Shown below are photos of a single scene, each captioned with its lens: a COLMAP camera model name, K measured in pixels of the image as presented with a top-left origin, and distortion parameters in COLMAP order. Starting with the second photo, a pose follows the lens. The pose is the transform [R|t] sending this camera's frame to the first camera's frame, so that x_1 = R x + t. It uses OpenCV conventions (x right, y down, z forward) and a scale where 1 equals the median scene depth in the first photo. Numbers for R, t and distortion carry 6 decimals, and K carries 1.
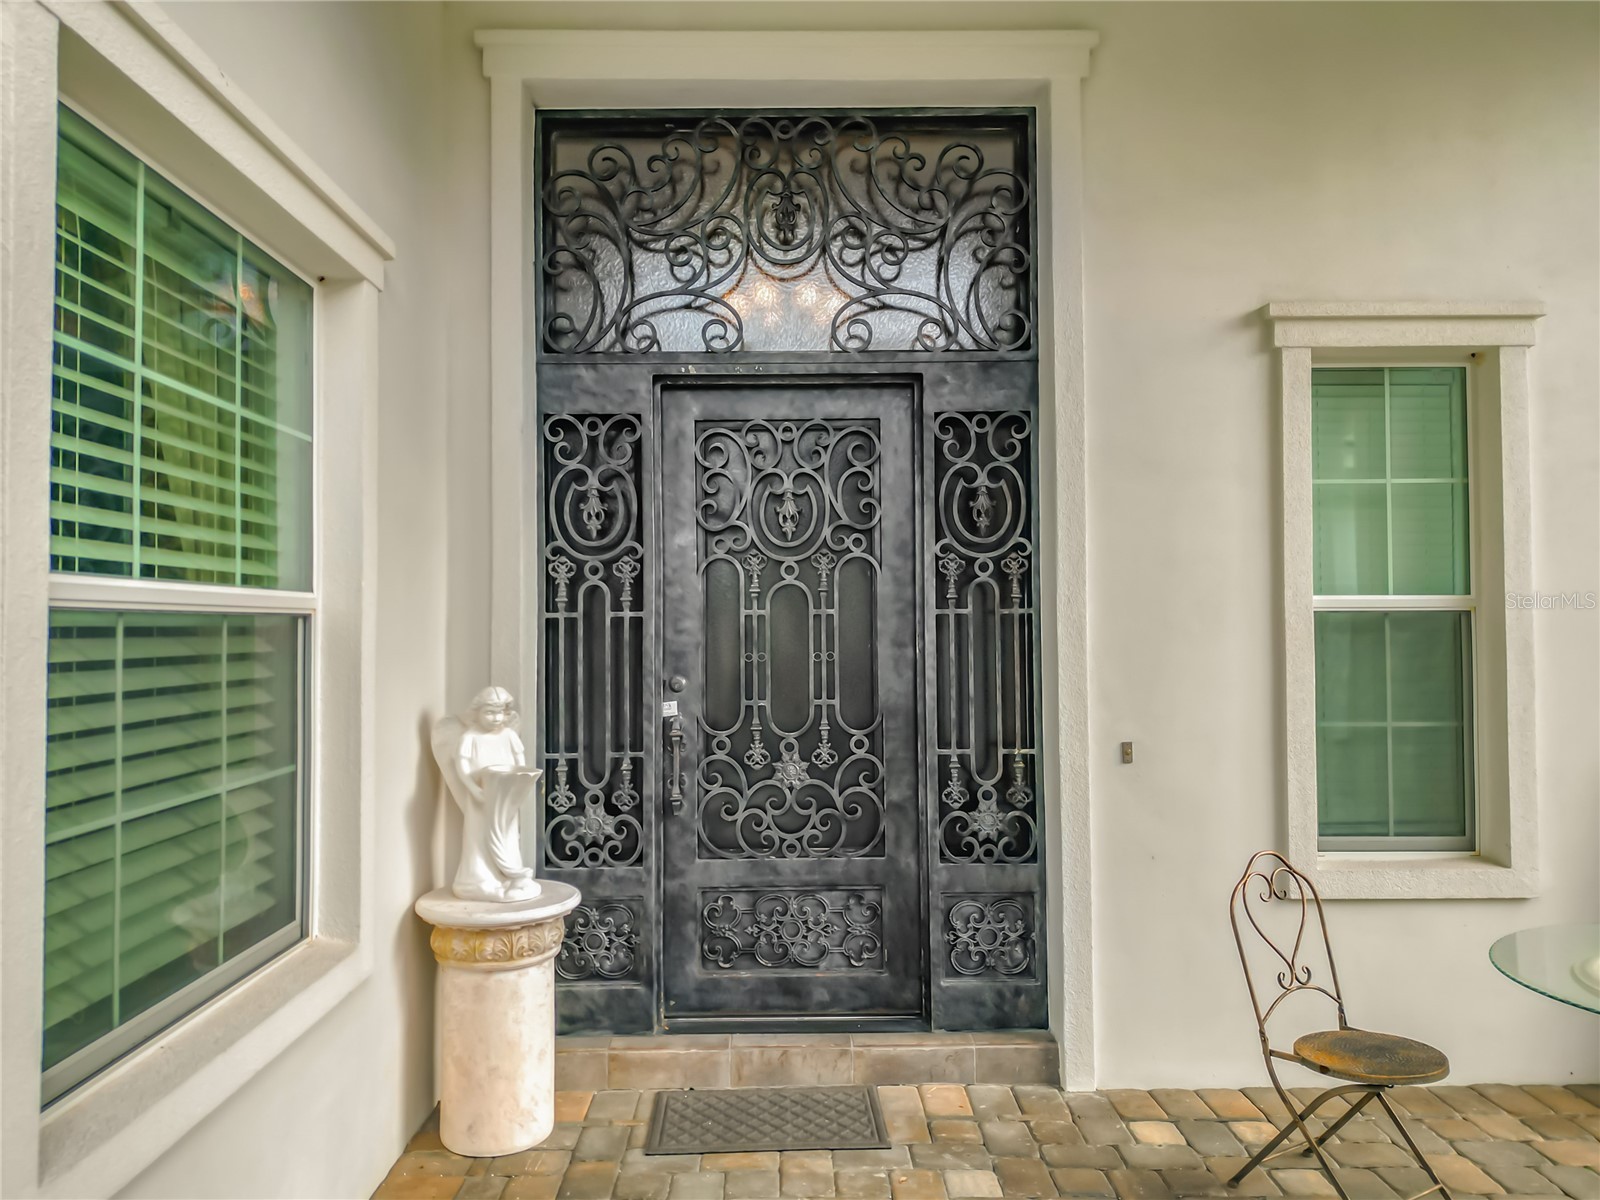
lens RADIAL K [[1284.0, 0, 790.0], [0, 1284.0, 603.6], [0, 0, 1]] dist [0.068484, -0.043548]
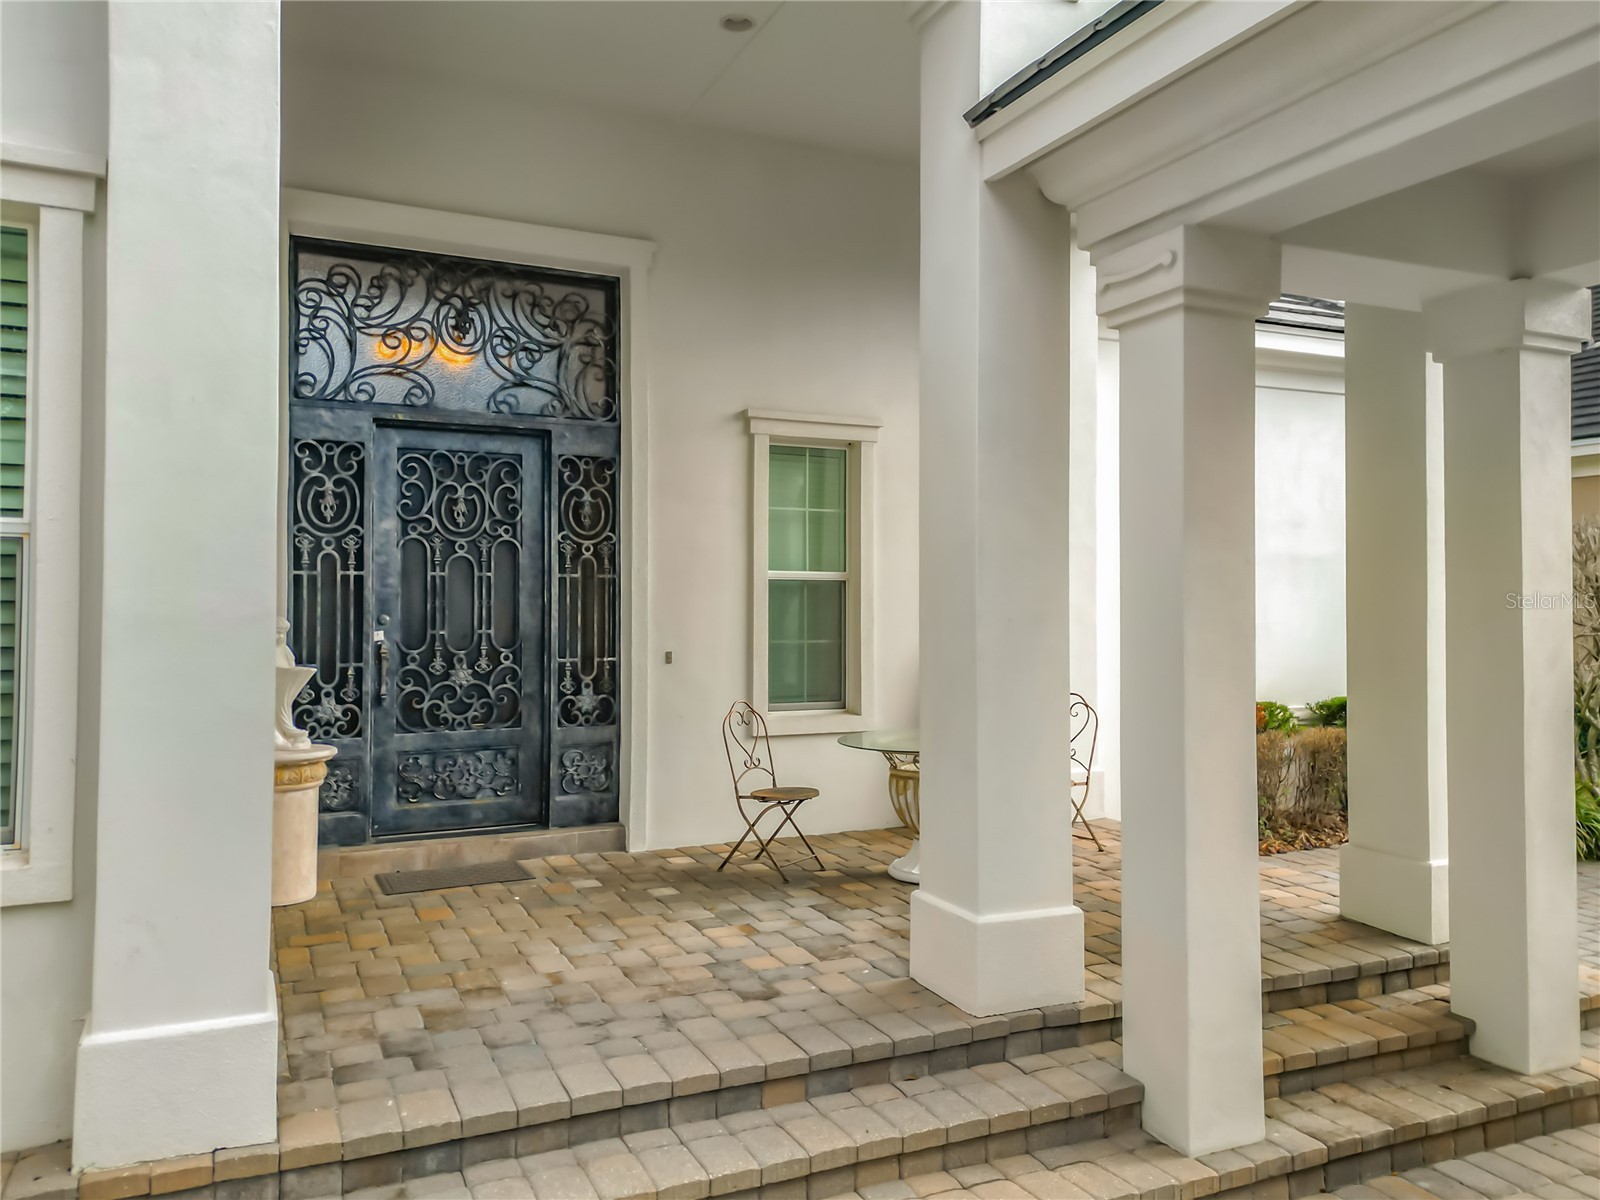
lens RADIAL K [[1127.7, 0, 816.2], [0, 1127.7, 591.4], [0, 0, 1]] dist [0.036893, -0.045216]
pose [[0.917376, 0.014789, 0.397747, -0.156666], [-0.017892, 0.999832, 0.004092, 0.014669], [-0.397620, -0.010870, 0.917486, -0.456347]]
